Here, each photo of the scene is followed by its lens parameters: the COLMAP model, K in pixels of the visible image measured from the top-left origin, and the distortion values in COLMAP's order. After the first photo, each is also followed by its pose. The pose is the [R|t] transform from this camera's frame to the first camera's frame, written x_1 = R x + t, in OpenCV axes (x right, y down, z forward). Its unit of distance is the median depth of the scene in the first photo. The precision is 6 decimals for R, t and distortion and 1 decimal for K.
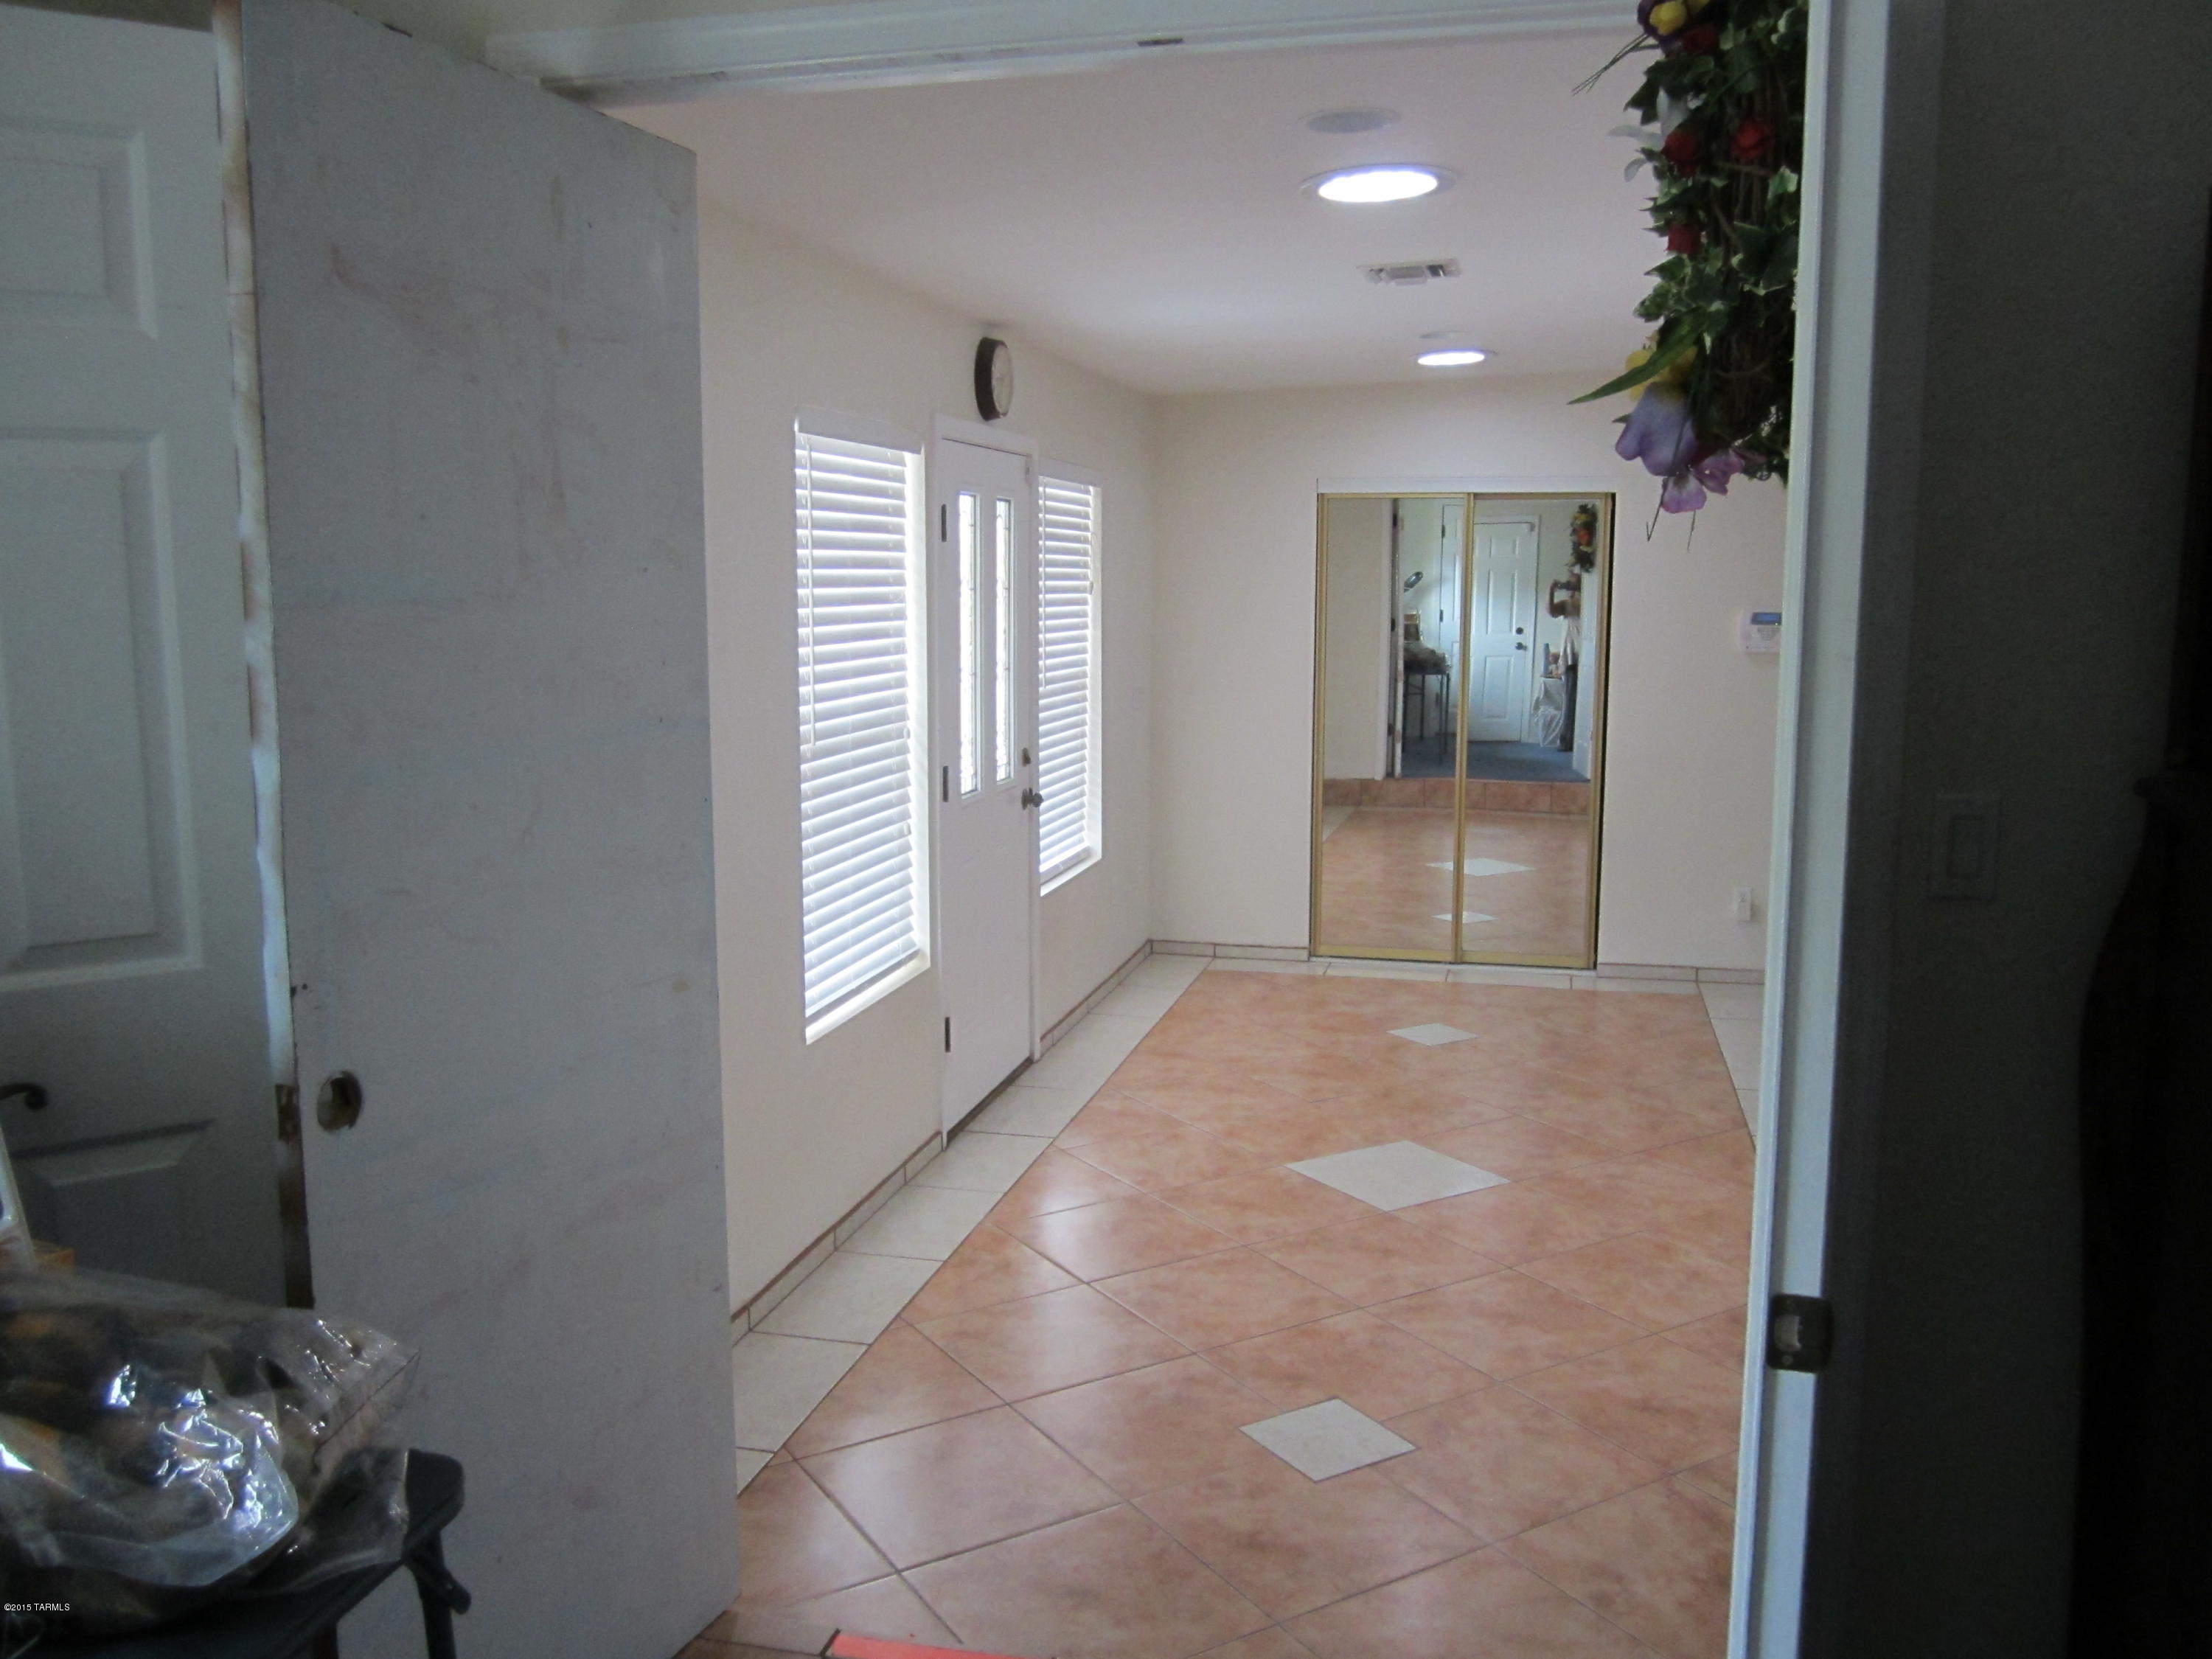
lens RADIAL K [[1819.6, 0, 1106.0], [0, 1819.6, 829.5], [0, 0, 1]] dist [-0.044601, 0.014272]
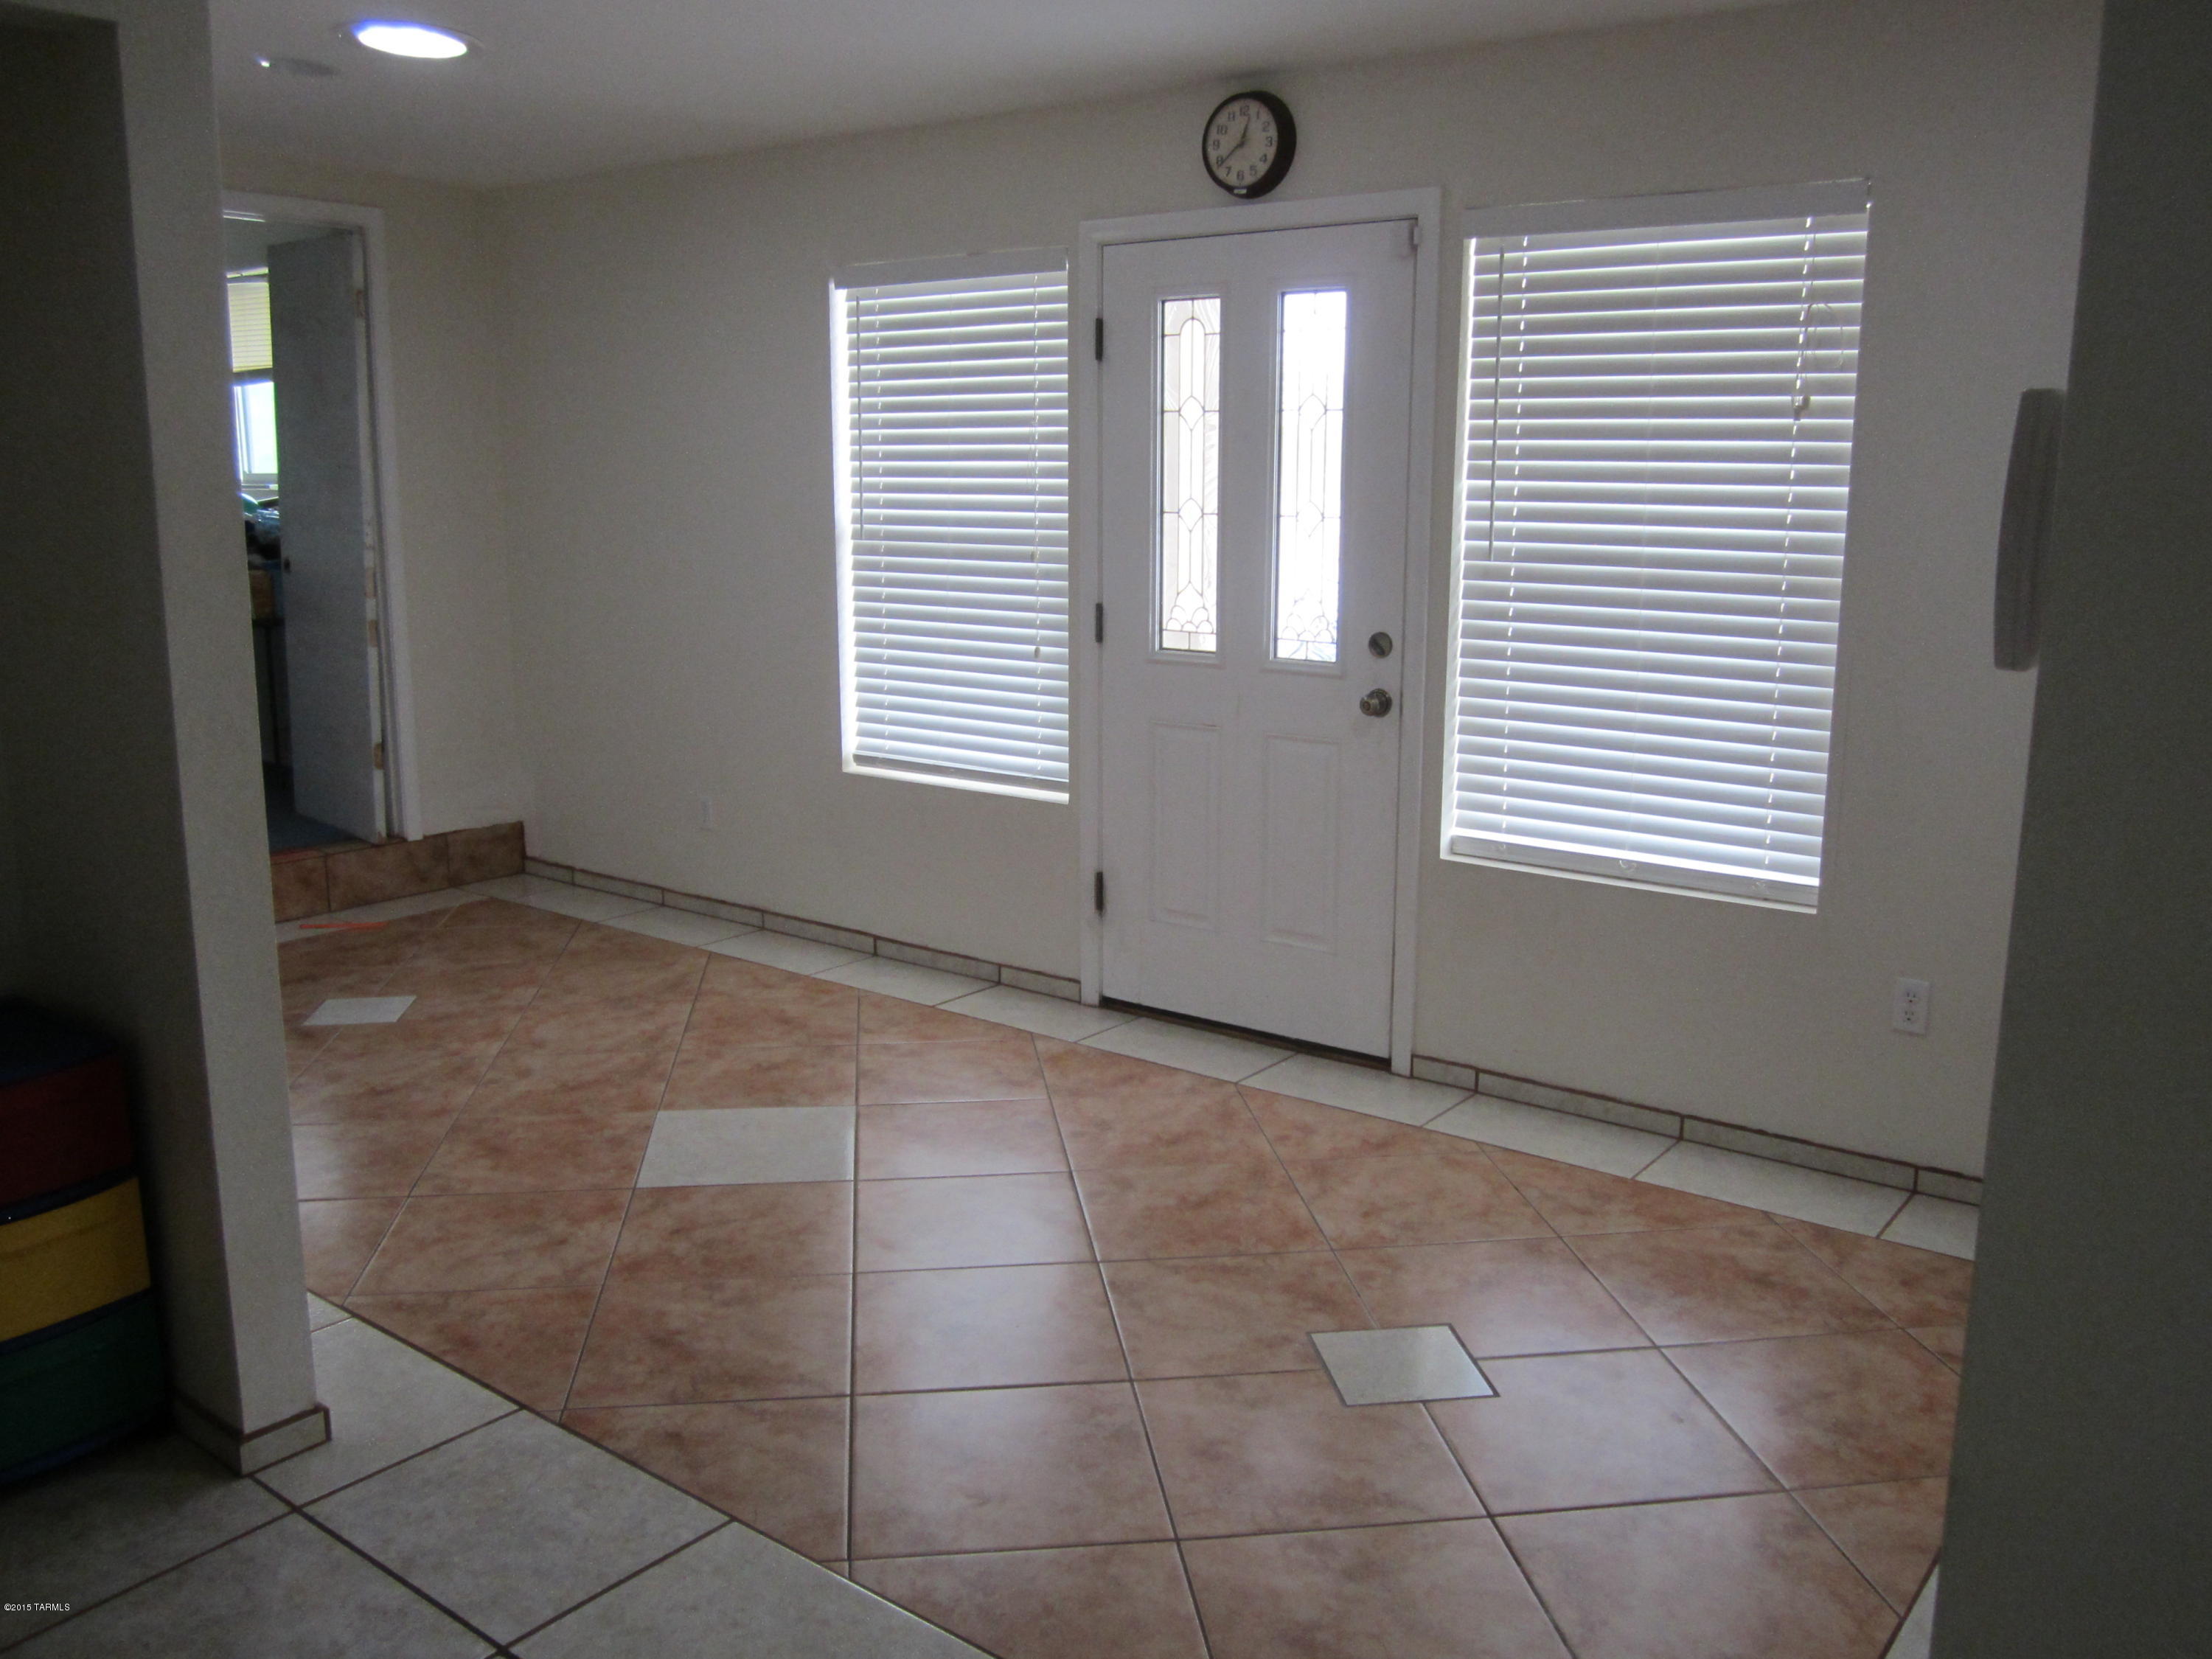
lens RADIAL K [[1819.6, 0, 1106.0], [0, 1819.6, 829.5], [0, 0, 1]] dist [-0.044601, 0.014272]
pose [[-0.405943, 0.189513, -0.894033, 0.848309], [-0.126081, 0.957295, 0.260171, -0.185506], [0.905160, 0.218335, -0.364713, 1.513015]]
